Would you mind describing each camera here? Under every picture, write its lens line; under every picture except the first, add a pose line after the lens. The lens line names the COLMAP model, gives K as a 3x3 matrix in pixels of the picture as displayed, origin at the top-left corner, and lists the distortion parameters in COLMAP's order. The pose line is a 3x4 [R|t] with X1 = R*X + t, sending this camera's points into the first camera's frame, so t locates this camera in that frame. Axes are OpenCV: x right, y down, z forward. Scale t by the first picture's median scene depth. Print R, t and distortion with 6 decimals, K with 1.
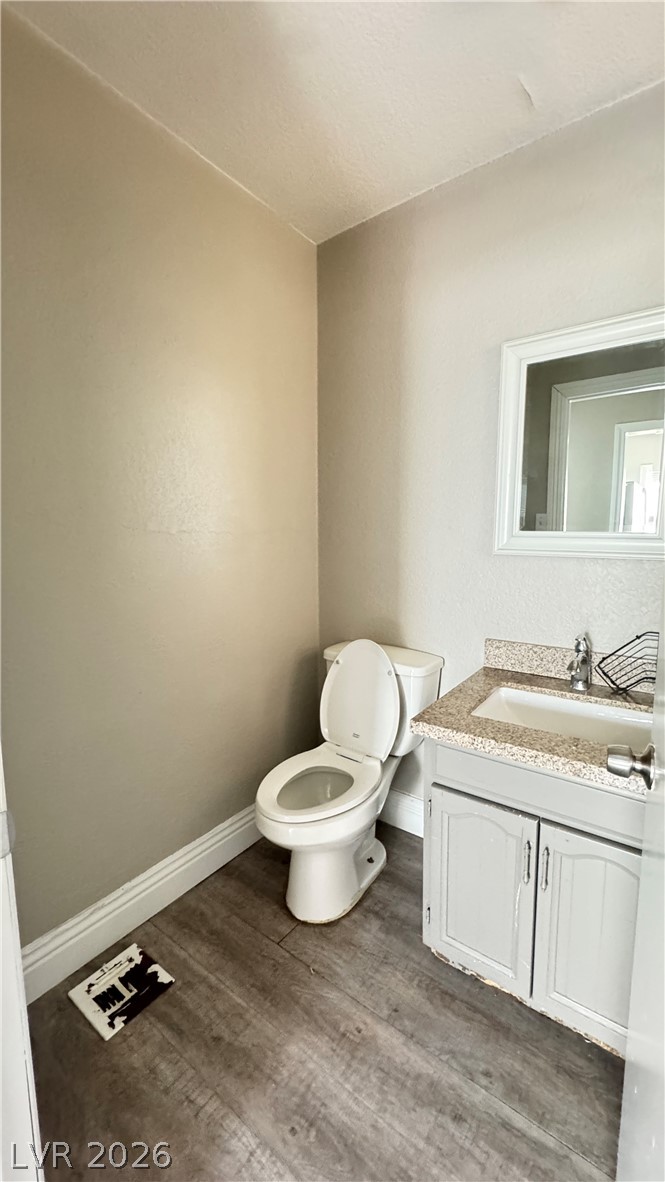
lens RADIAL K [[471.5, 0, 336.2], [0, 471.5, 586.5], [0, 0, 1]] dist [-0.000455, 0.000246]
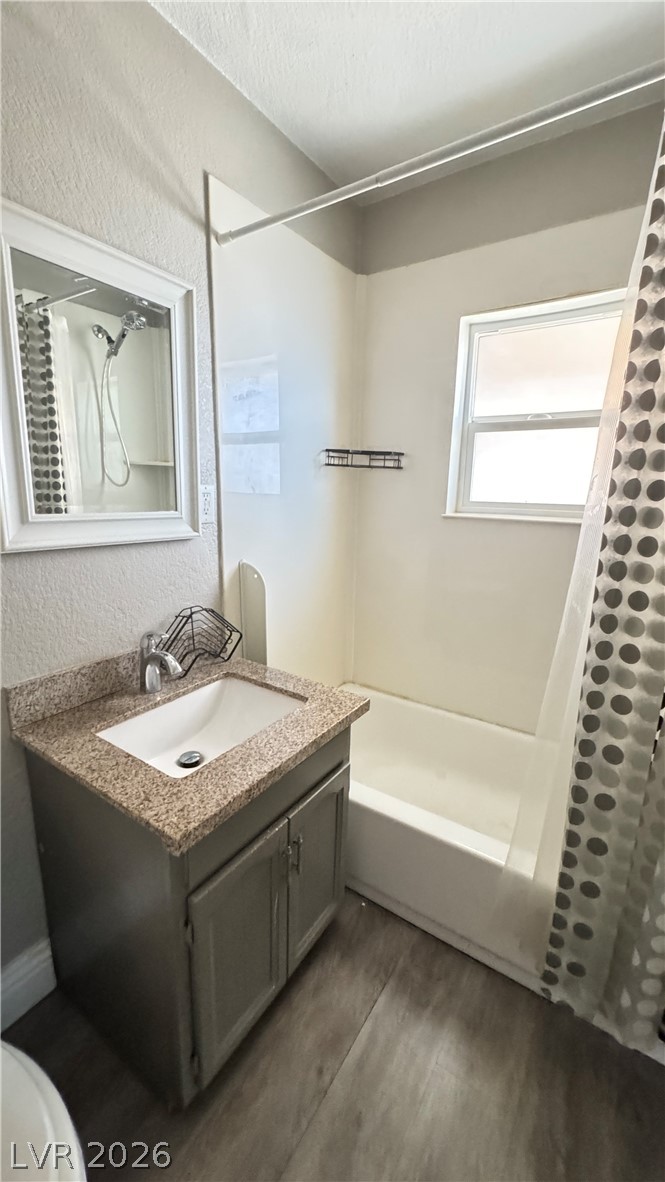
lens RADIAL K [[468.1, 0, 327.5], [0, 468.1, 588.2], [0, 0, 1]] dist [-0.007641, -0.000164]
pose [[-0.027565, -0.209351, 0.977452, -0.303258], [0.085940, 0.973707, 0.210972, -0.119278], [-0.995919, 0.089818, -0.008849, 0.640797]]
